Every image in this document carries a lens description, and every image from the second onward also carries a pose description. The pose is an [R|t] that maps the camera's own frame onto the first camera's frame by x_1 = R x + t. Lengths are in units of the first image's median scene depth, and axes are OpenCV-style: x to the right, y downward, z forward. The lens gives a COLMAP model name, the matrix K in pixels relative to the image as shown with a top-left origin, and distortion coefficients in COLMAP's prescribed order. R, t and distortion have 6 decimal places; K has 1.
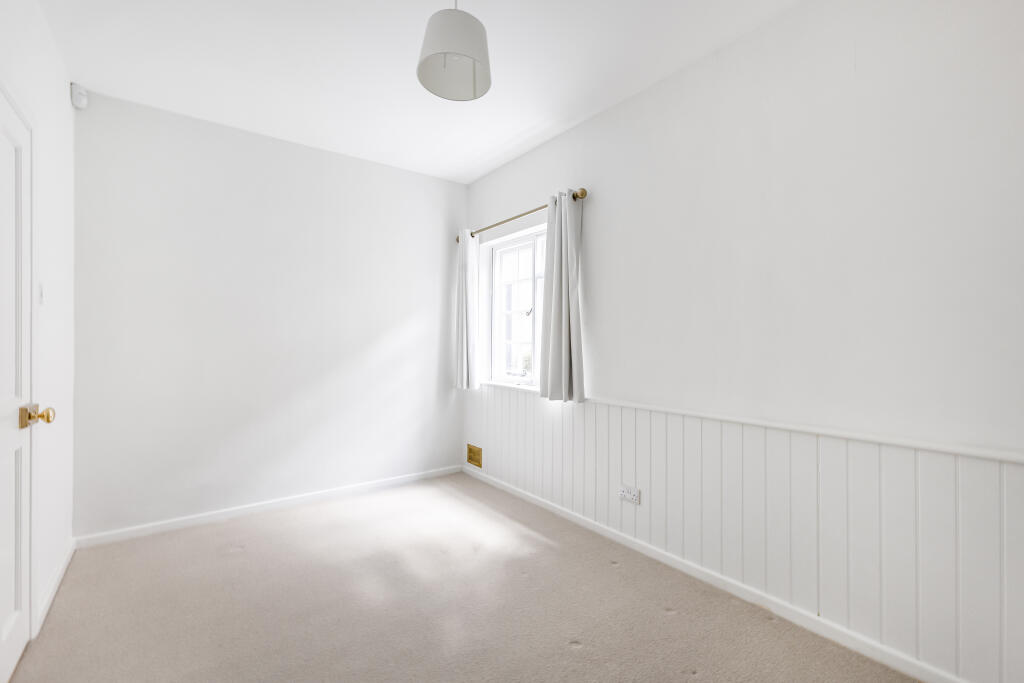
lens RADIAL K [[457.1, 0, 516.5], [0, 457.1, 338.8], [0, 0, 1]] dist [-0.020345, 0.014750]
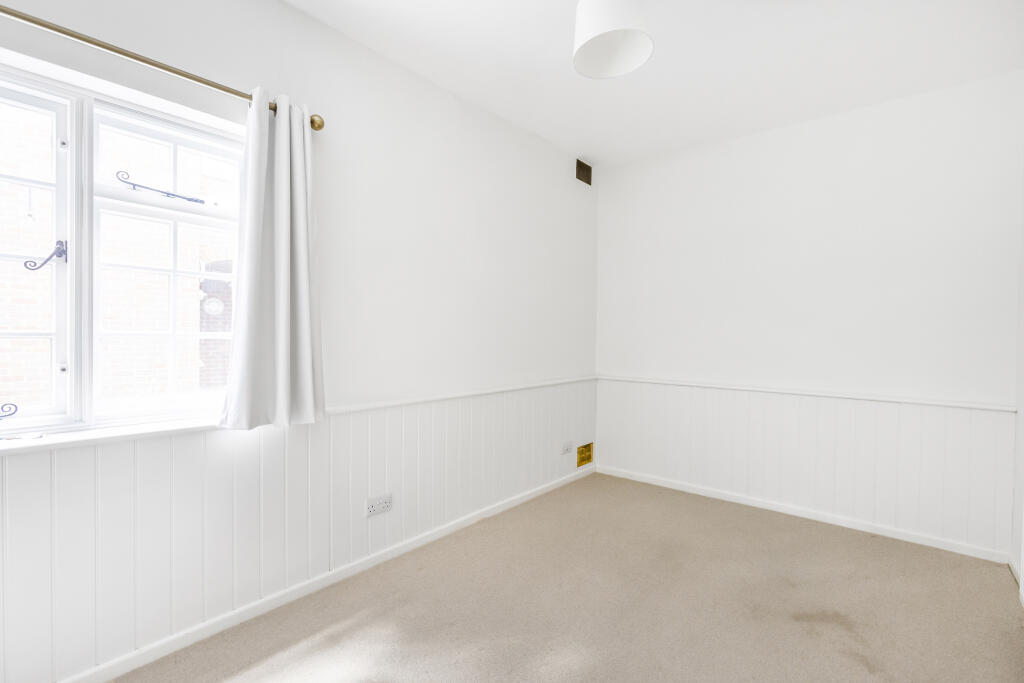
lens RADIAL K [[457.1, 0, 516.5], [0, 457.1, 338.8], [0, 0, 1]] dist [-0.020345, 0.014750]
pose [[-0.213737, -0.002949, 0.976887, -0.622927], [-0.001210, 0.999995, 0.002754, 0.014051], [-0.976890, -0.000593, -0.213740, 0.853852]]
